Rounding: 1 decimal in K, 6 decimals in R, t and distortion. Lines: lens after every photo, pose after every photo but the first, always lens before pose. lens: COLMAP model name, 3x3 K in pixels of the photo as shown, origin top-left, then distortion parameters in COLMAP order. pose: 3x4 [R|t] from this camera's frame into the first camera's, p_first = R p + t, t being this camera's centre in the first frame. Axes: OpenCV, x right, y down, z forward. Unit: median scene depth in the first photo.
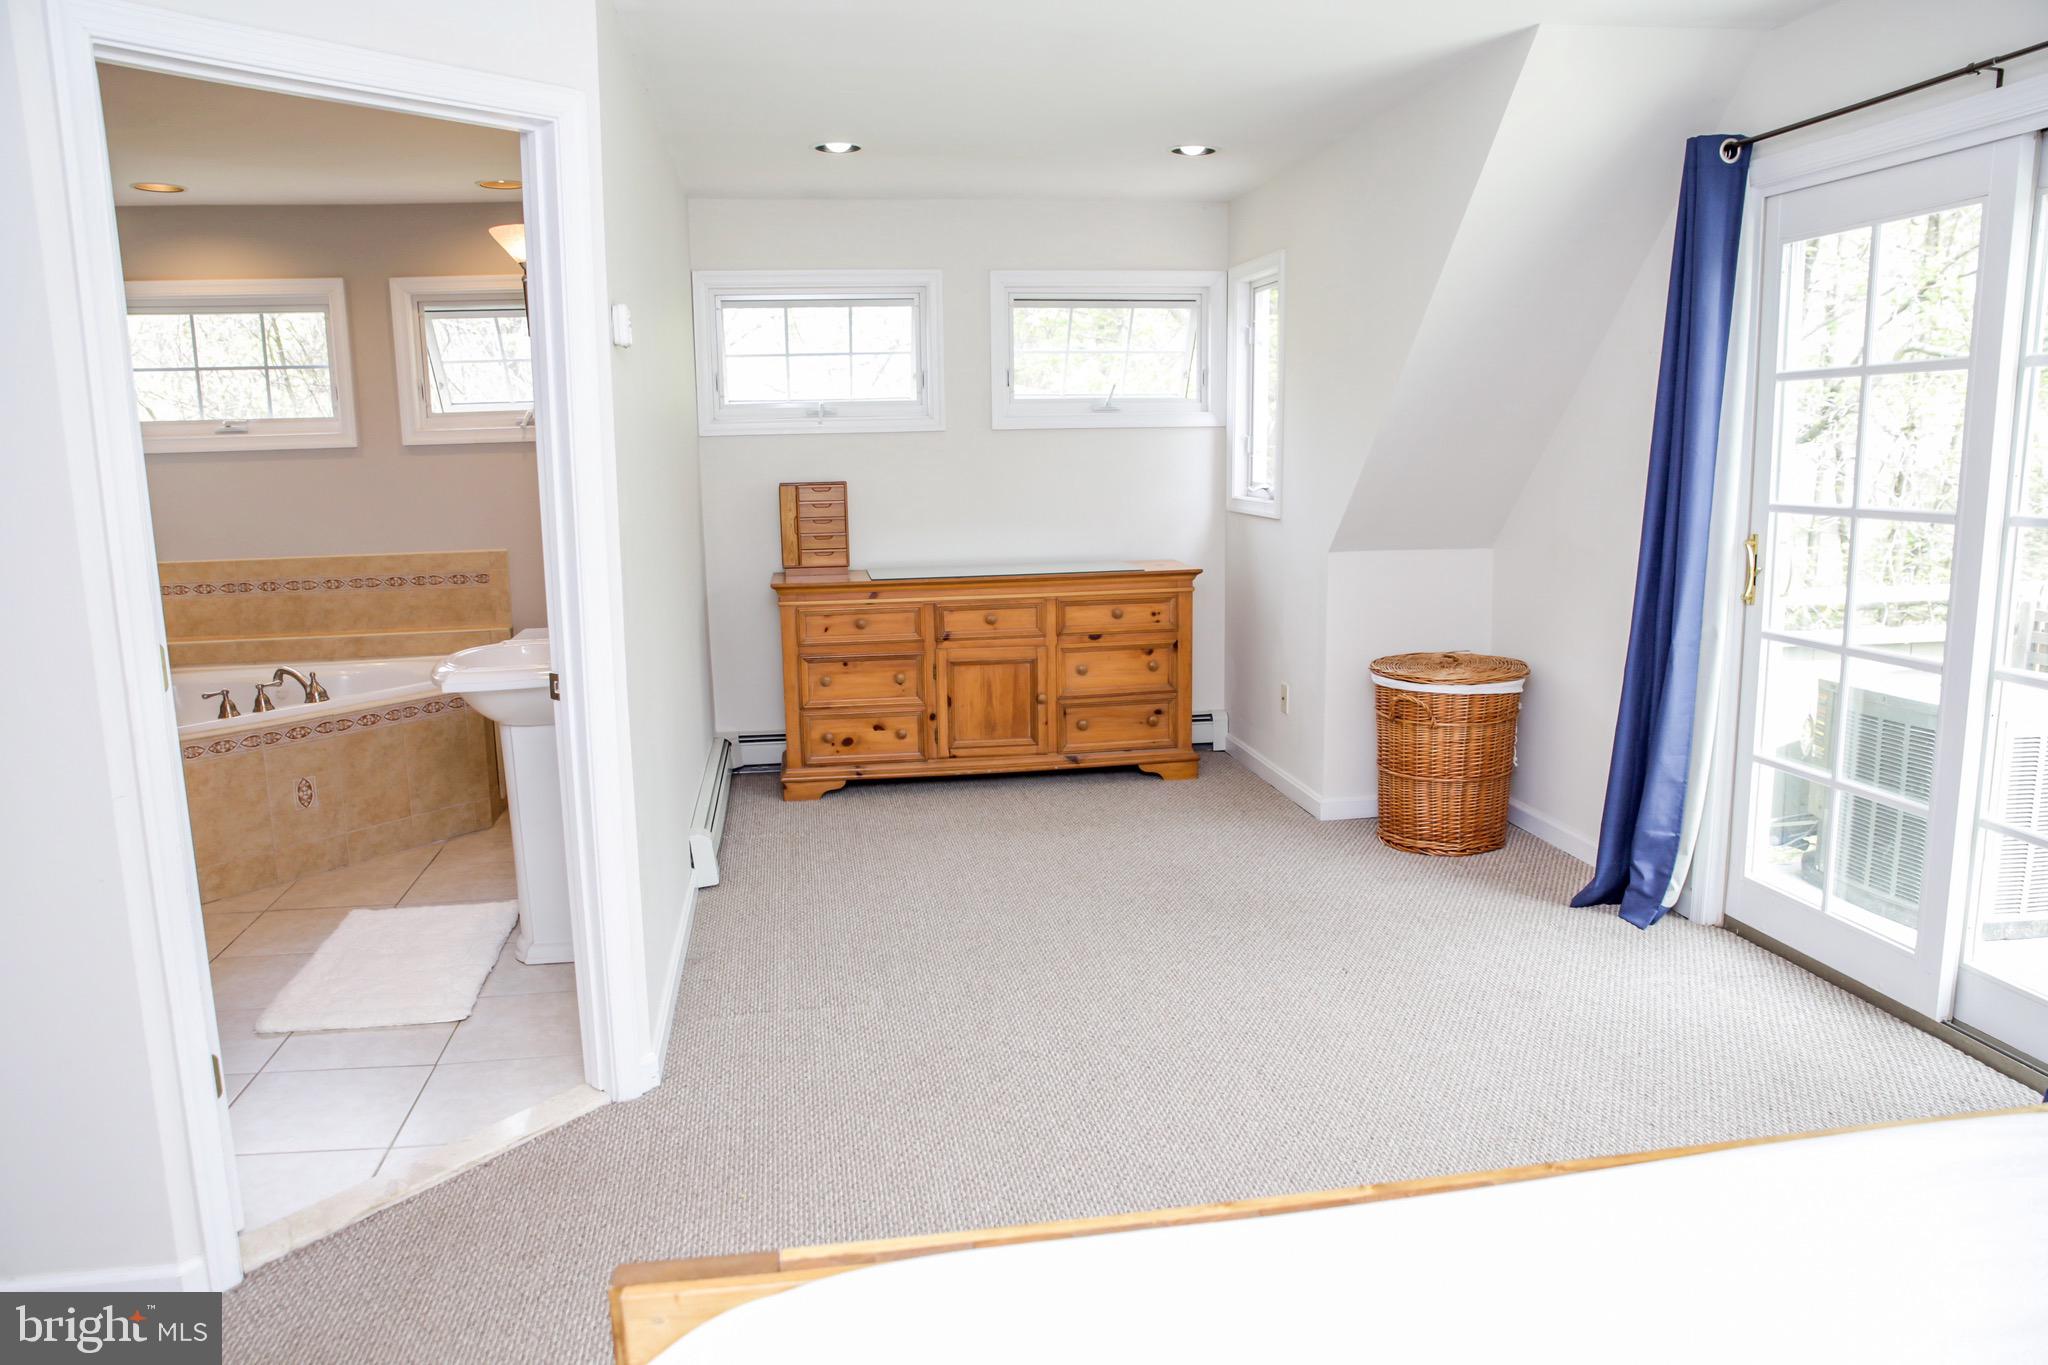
lens RADIAL K [[1400.7, 0, 1013.7], [0, 1400.7, 680.0], [0, 0, 1]] dist [-0.128585, 0.088981]
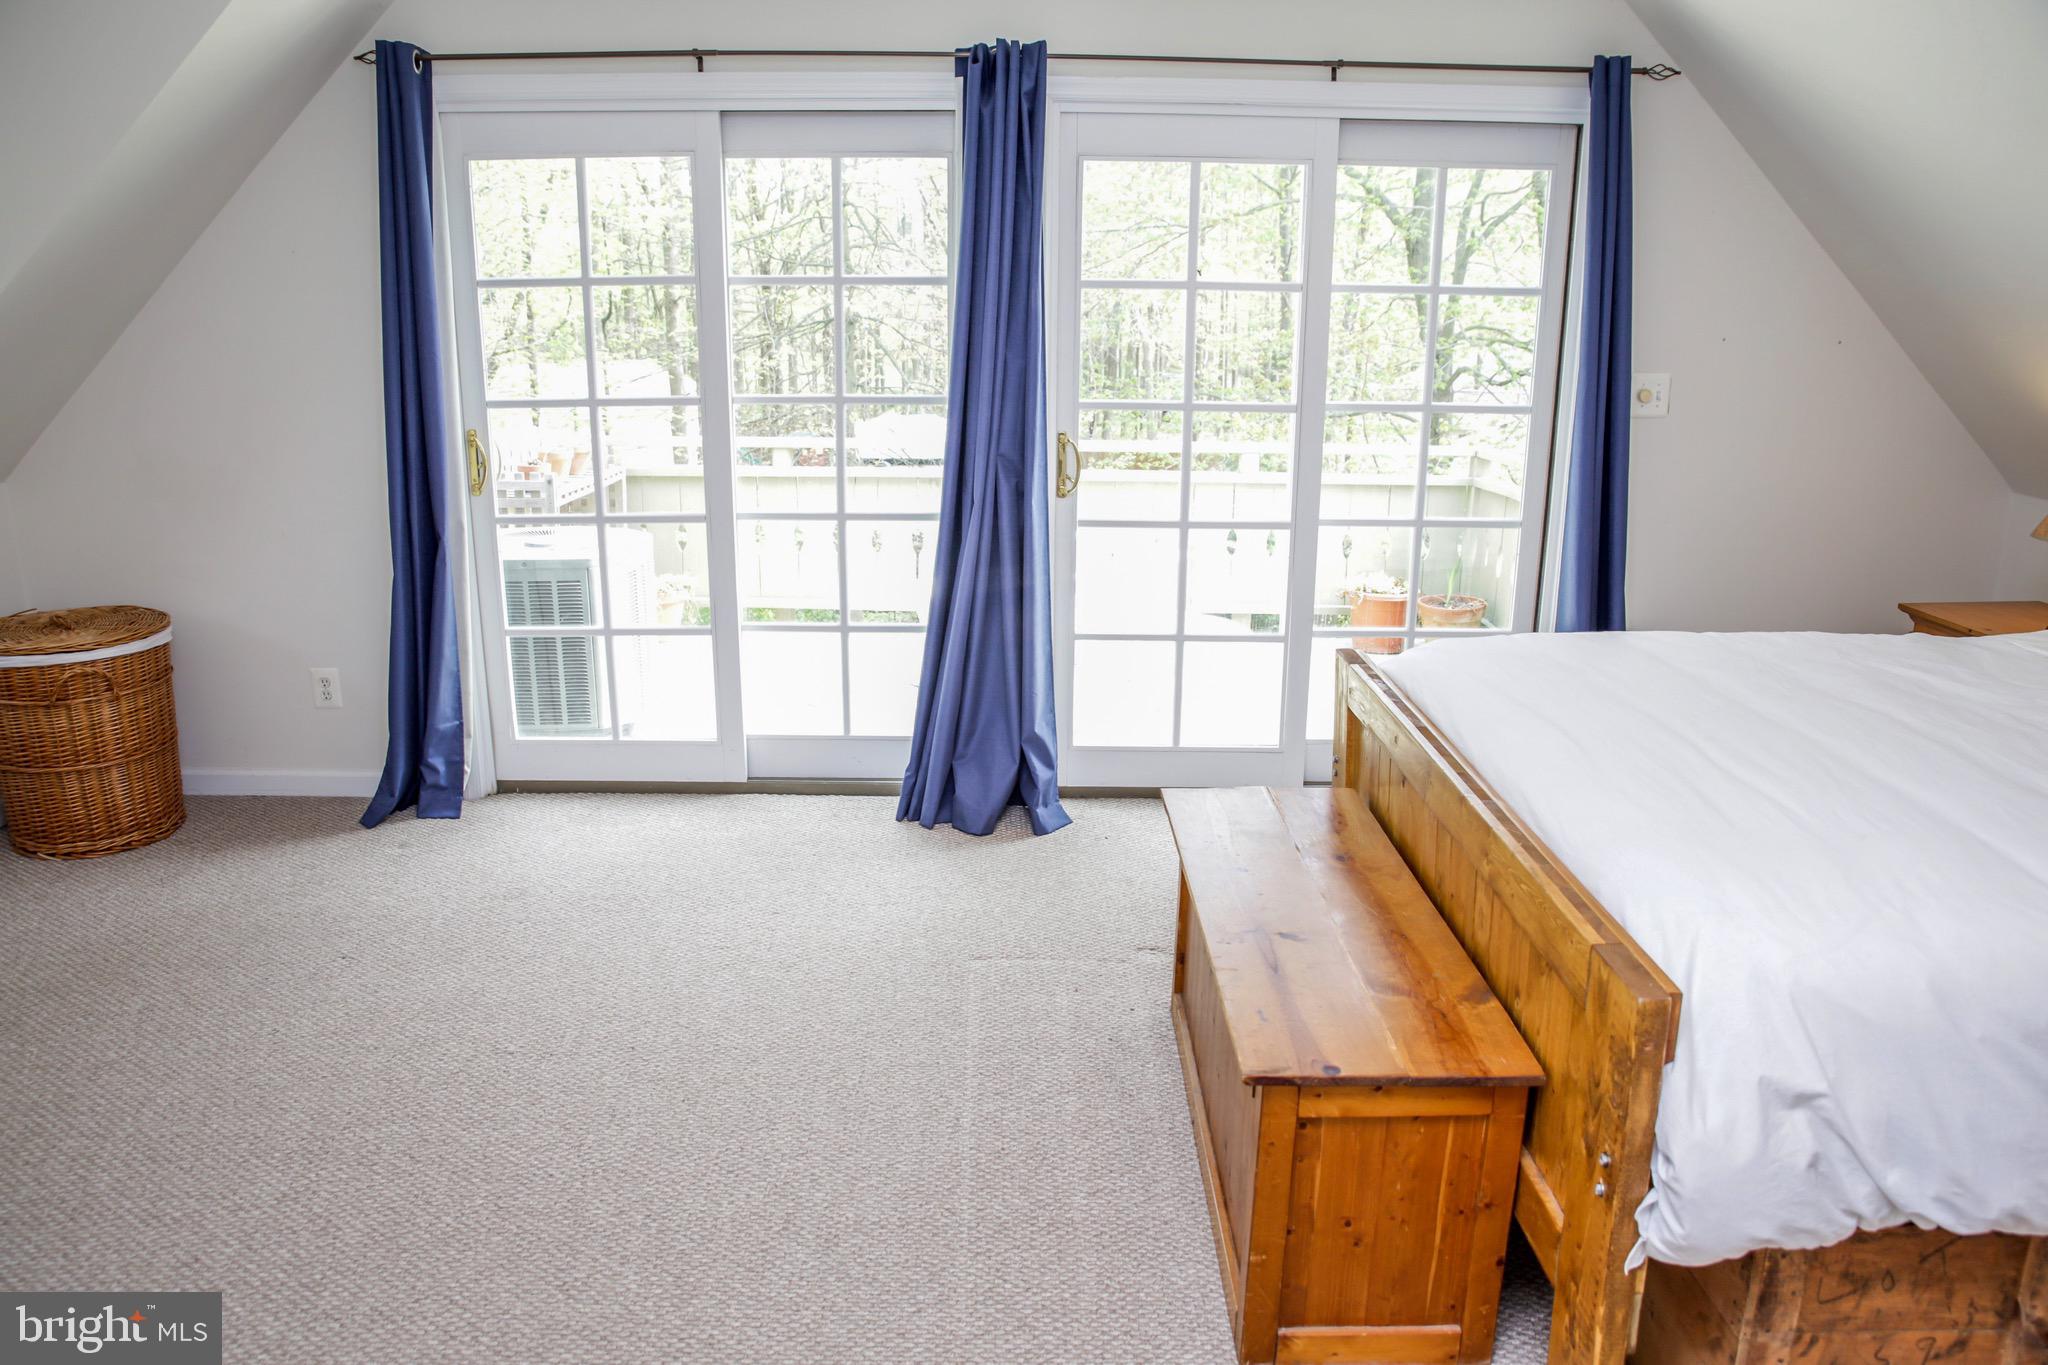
lens RADIAL K [[1400.7, 0, 1011.7], [0, 1400.7, 680.6], [0, 0, 1]] dist [-0.128585, 0.088981]
pose [[0.159694, -0.231036, 0.959750, -0.451222], [0.160061, 0.965422, 0.205769, -0.066318], [-0.974104, 0.120759, 0.191152, 0.370983]]
